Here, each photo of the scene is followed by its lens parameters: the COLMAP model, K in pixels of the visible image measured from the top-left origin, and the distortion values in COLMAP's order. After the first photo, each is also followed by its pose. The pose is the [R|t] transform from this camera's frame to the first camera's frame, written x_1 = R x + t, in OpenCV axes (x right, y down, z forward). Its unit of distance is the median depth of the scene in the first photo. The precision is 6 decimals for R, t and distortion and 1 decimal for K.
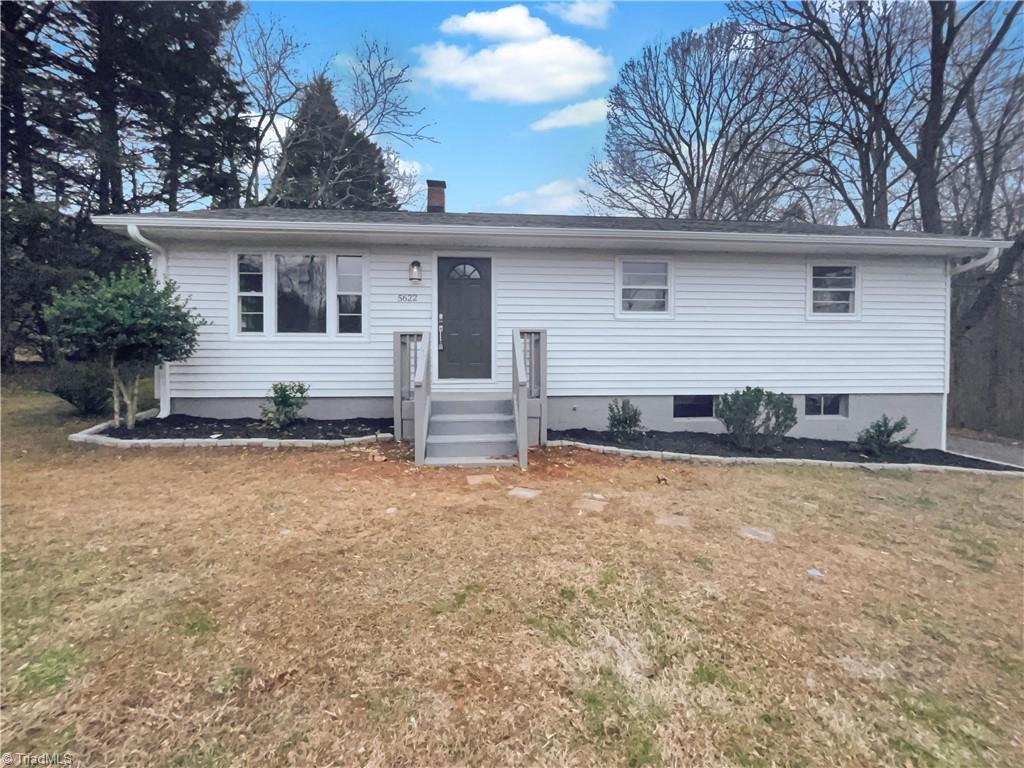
lens RADIAL K [[429.9, 0, 510.0], [0, 429.9, 379.3], [0, 0, 1]] dist [-0.001490, -0.000159]
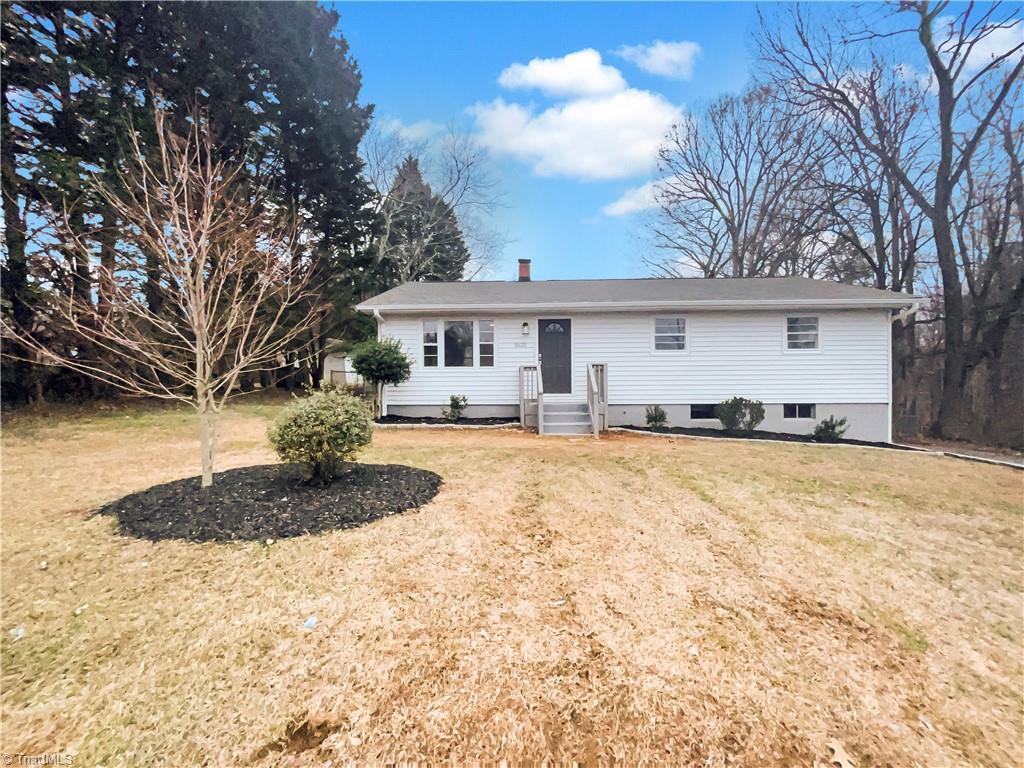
lens RADIAL K [[429.9, 0, 510.0], [0, 429.9, 379.3], [0, 0, 1]] dist [-0.001490, -0.000159]
pose [[0.992910, -0.008487, -0.118567, -0.082851], [0.000738, 0.997869, -0.065250, 0.051405], [0.118868, 0.064700, 0.990800, -0.639776]]
